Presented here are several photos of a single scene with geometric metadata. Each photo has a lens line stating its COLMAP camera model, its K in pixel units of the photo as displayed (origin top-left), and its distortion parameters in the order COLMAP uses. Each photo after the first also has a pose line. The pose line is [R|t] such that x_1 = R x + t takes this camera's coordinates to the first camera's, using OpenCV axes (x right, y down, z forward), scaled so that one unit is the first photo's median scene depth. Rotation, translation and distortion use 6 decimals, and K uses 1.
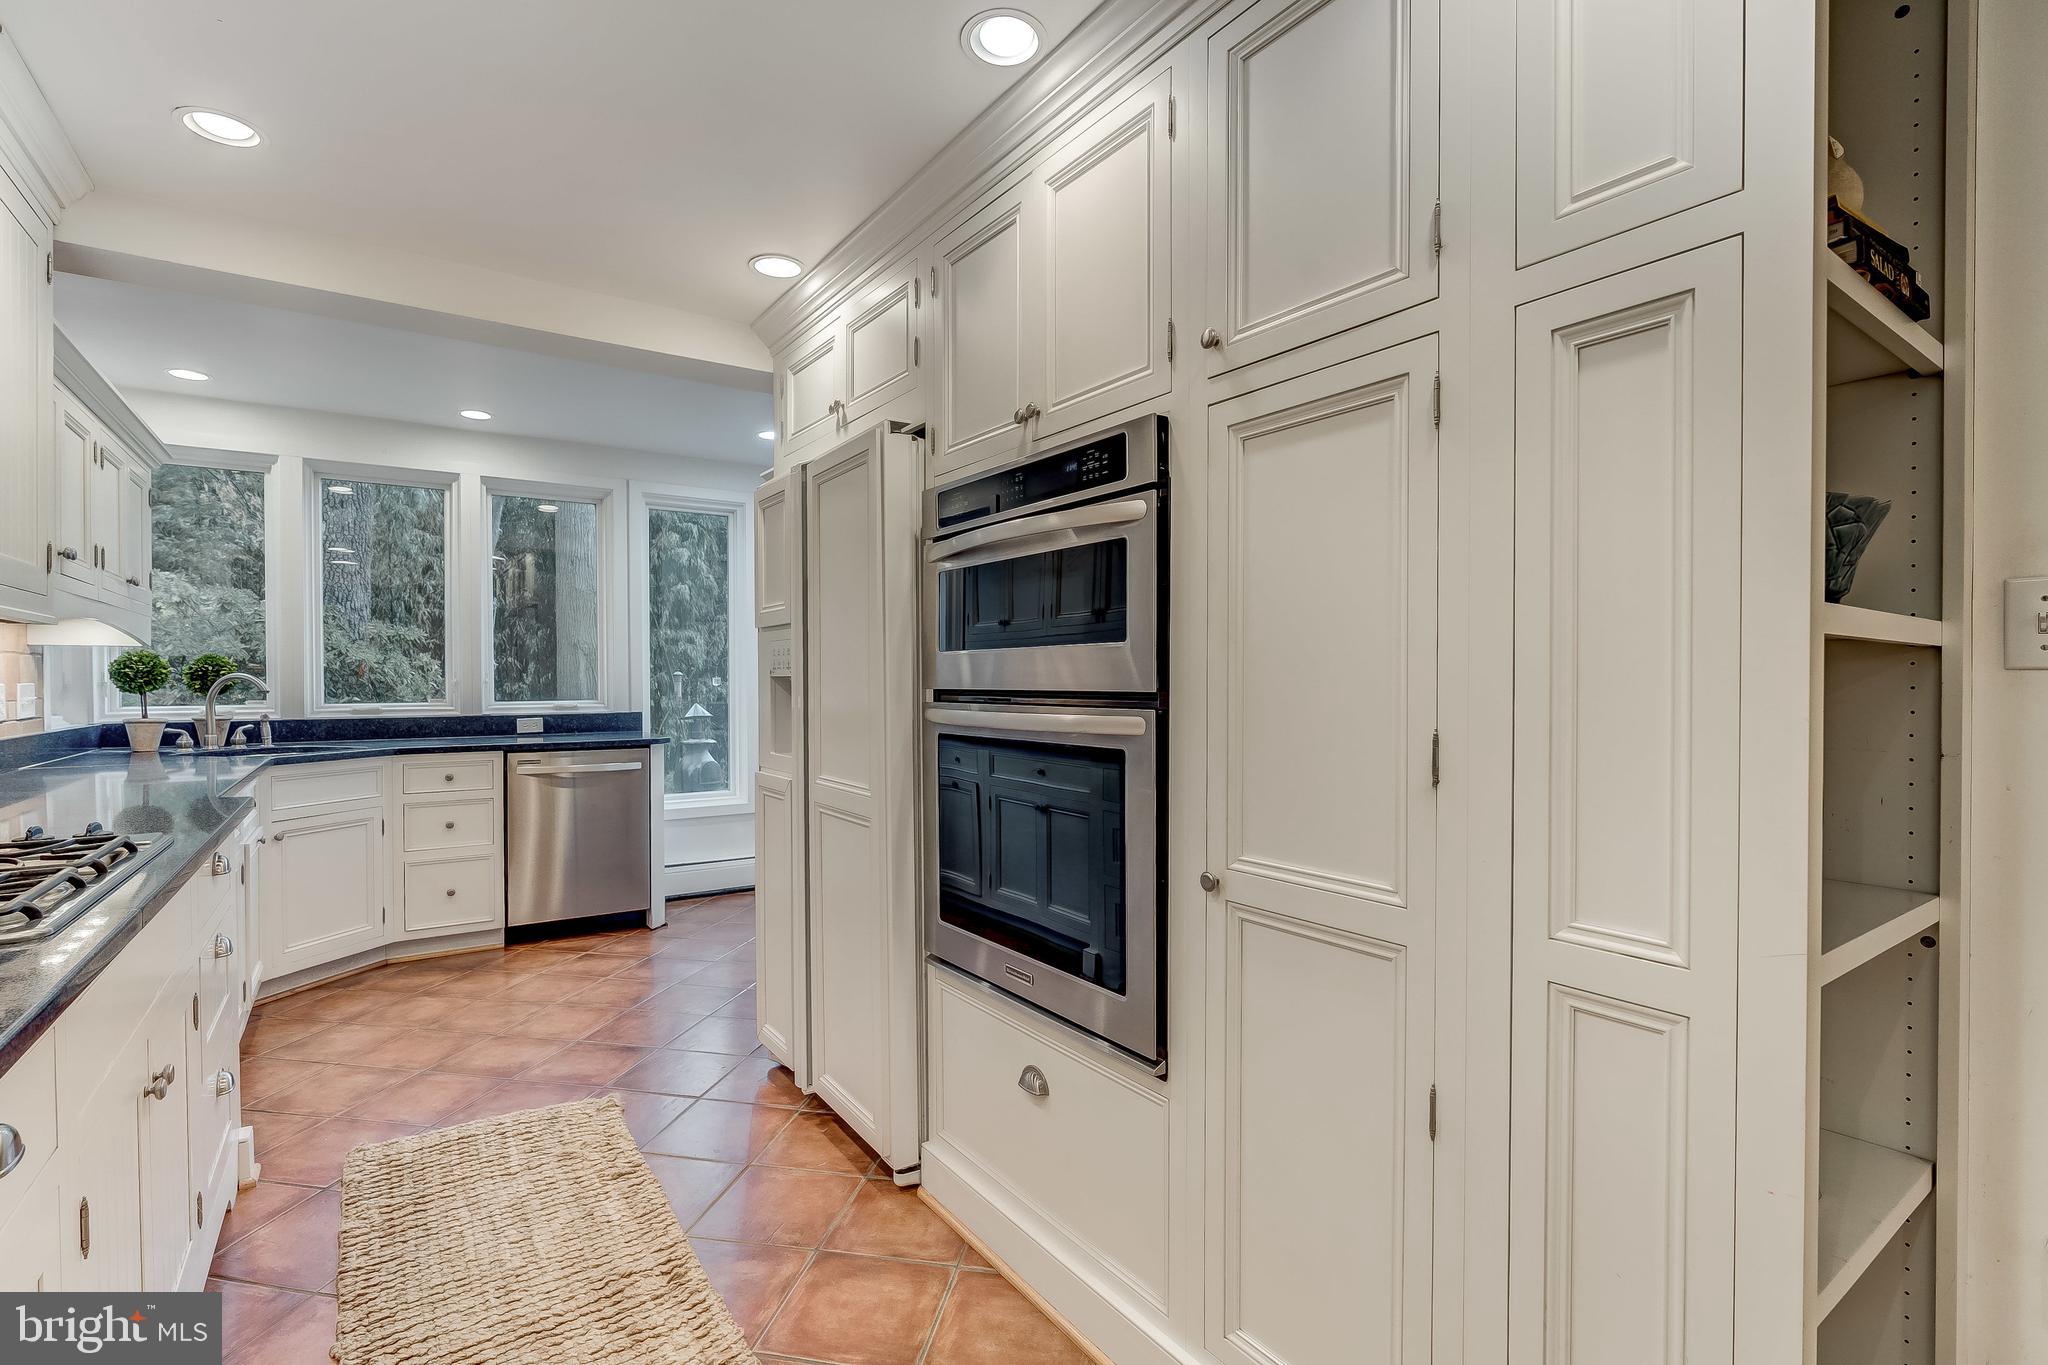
lens RADIAL K [[929.2, 0, 1013.0], [0, 929.2, 689.7], [0, 0, 1]] dist [-0.007750, 0.002478]
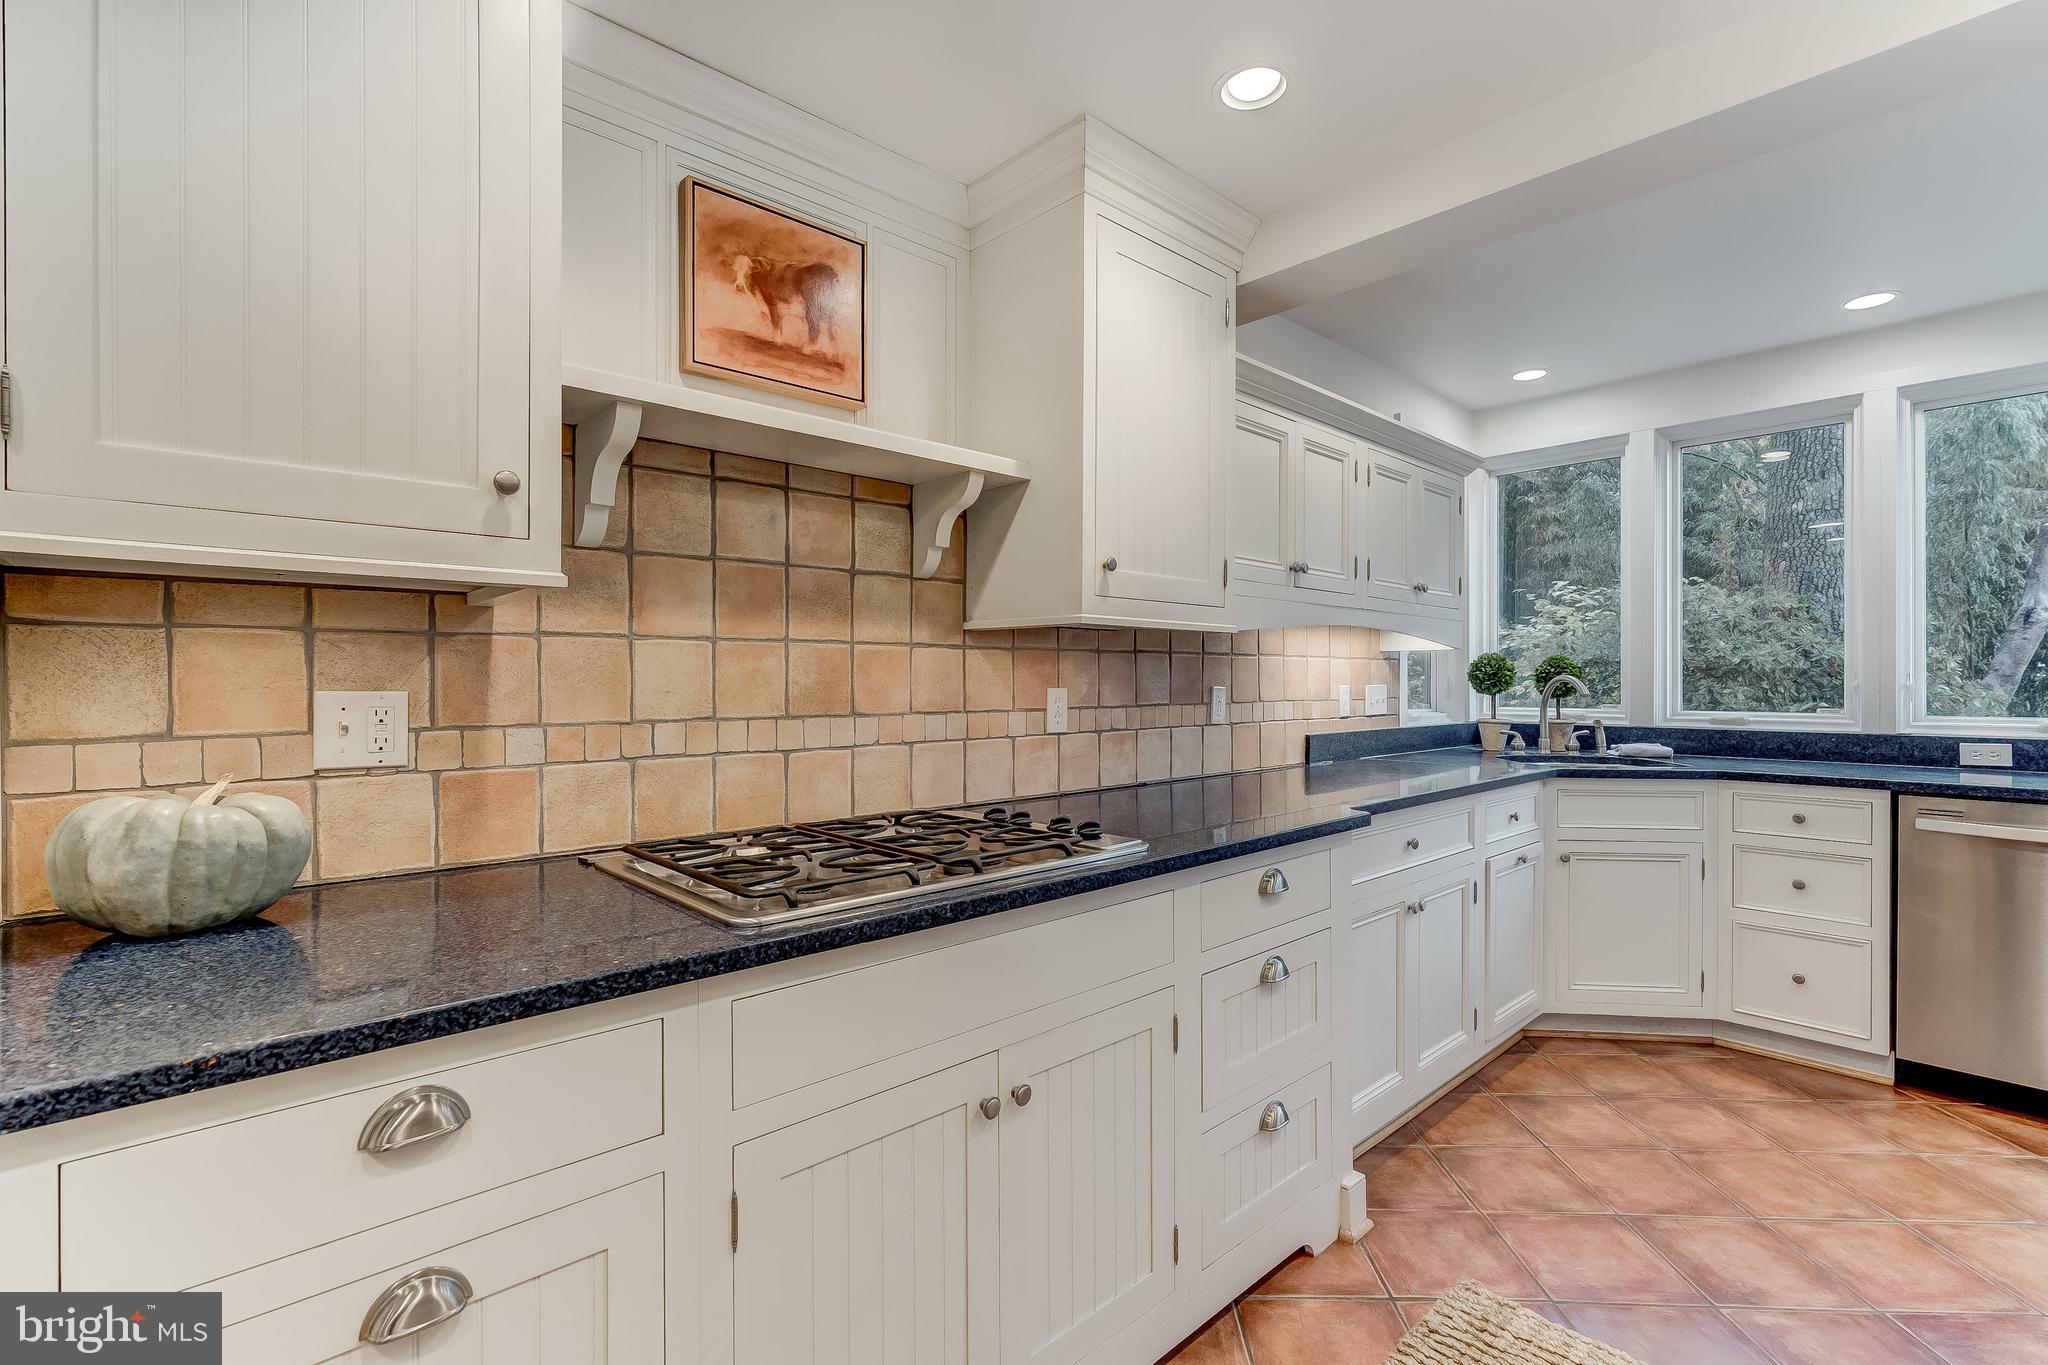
lens RADIAL K [[929.2, 0, 1025.4], [0, 929.2, 684.5], [0, 0, 1]] dist [-0.007750, 0.002478]
pose [[0.147526, 0.007743, -0.989028, 0.014624], [-0.012912, 0.999899, 0.005902, -0.006693], [0.988974, 0.011900, 0.147611, 0.326860]]
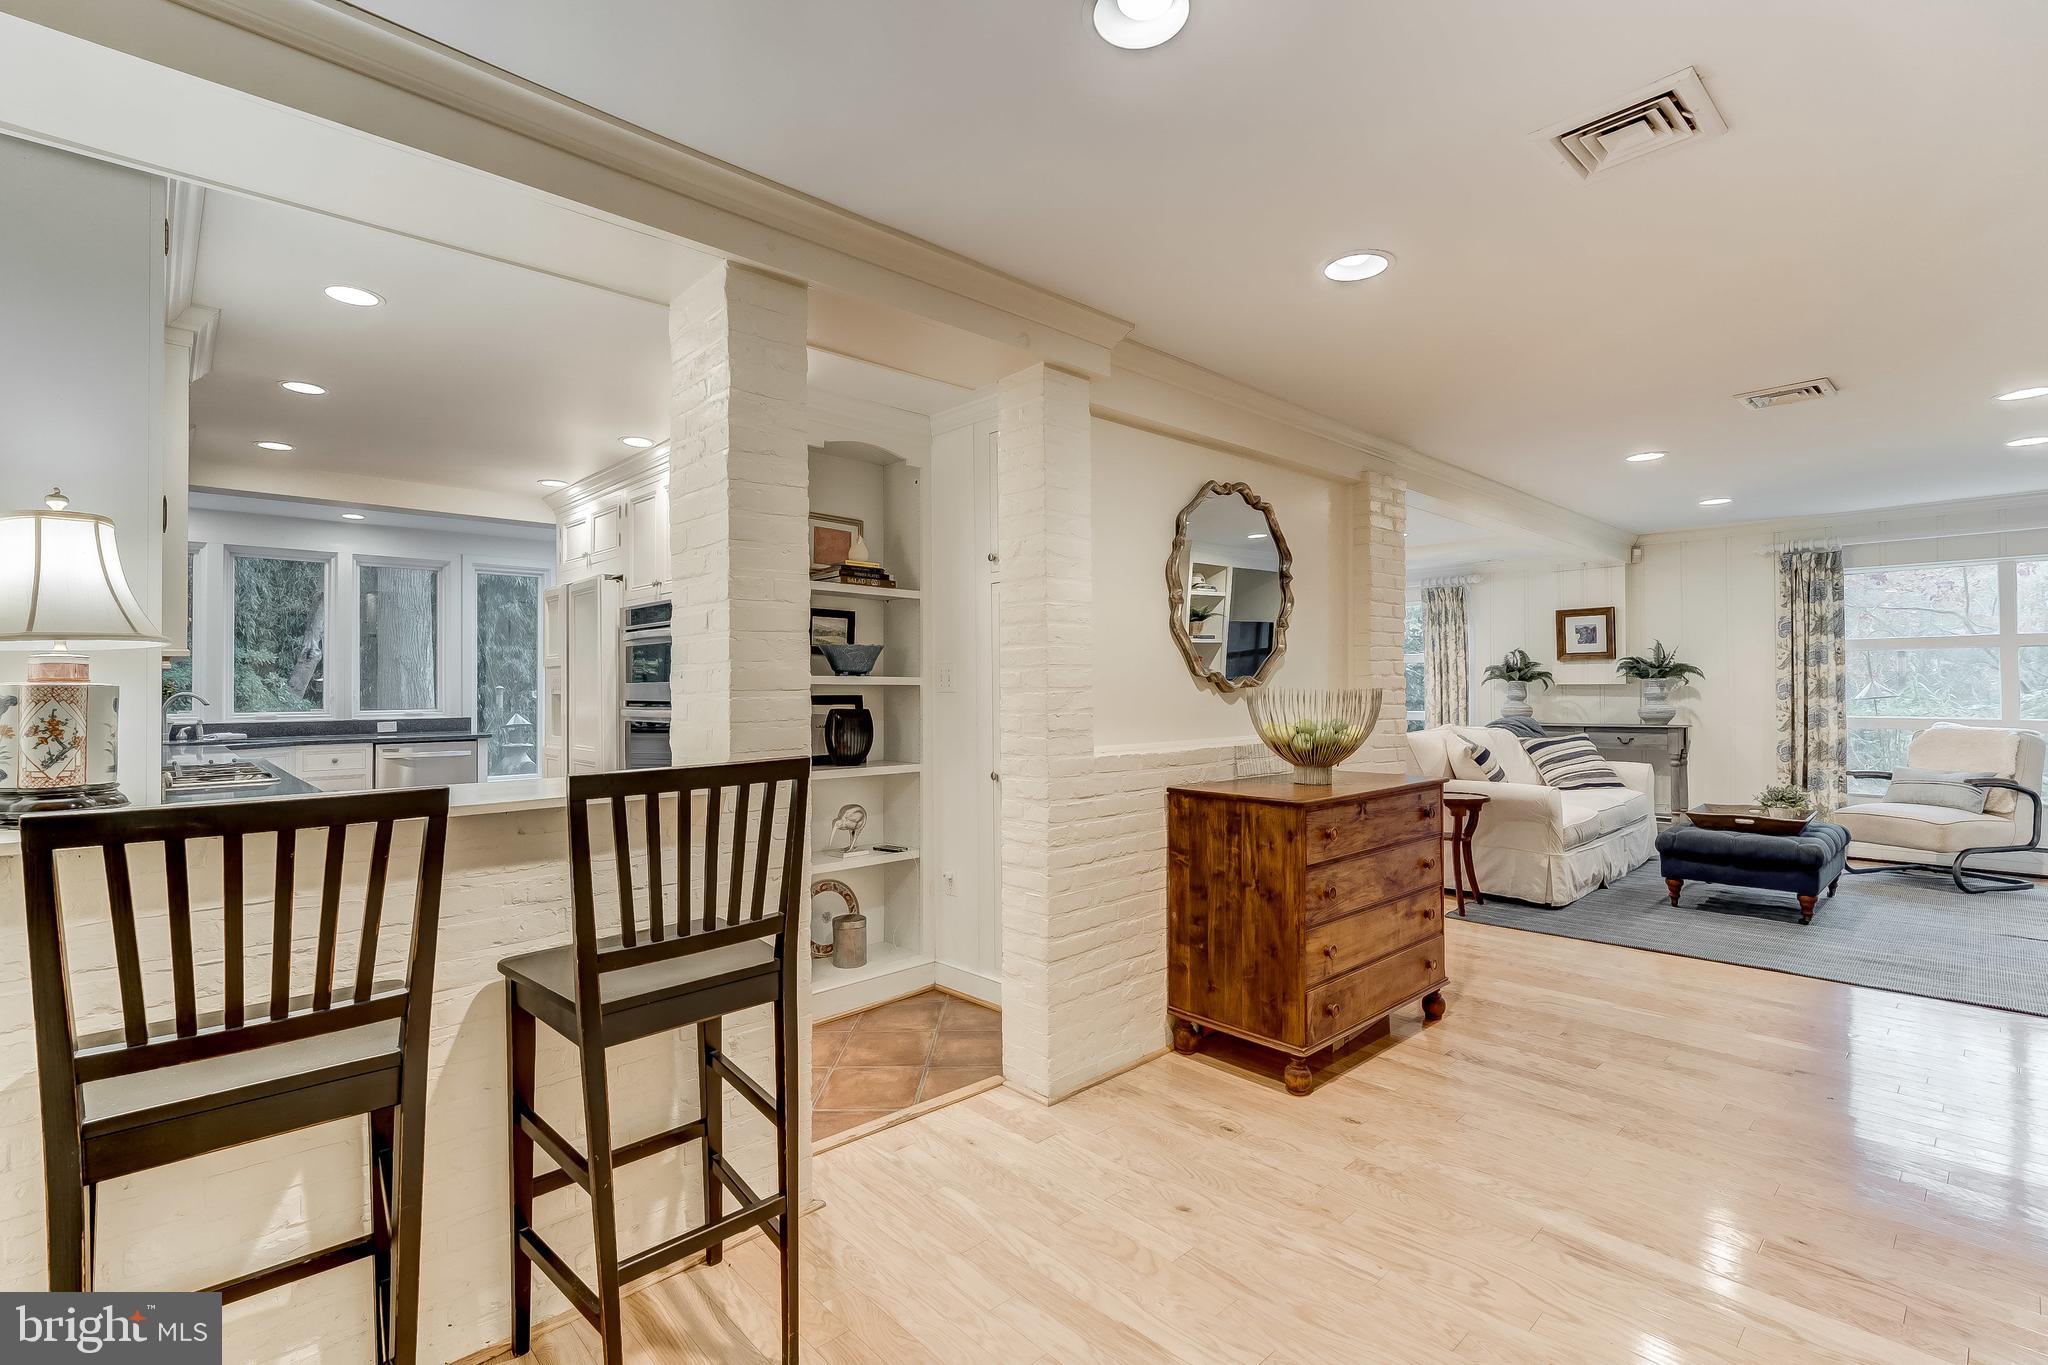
lens RADIAL K [[929.2, 0, 1029.8], [0, 929.2, 668.2], [0, 0, 1]] dist [-0.007750, 0.002478]
pose [[0.985859, -0.000539, 0.167575, 0.287187], [0.006156, 0.999436, -0.033002, 0.001004], [-0.167462, 0.033567, 0.985307, -0.759498]]
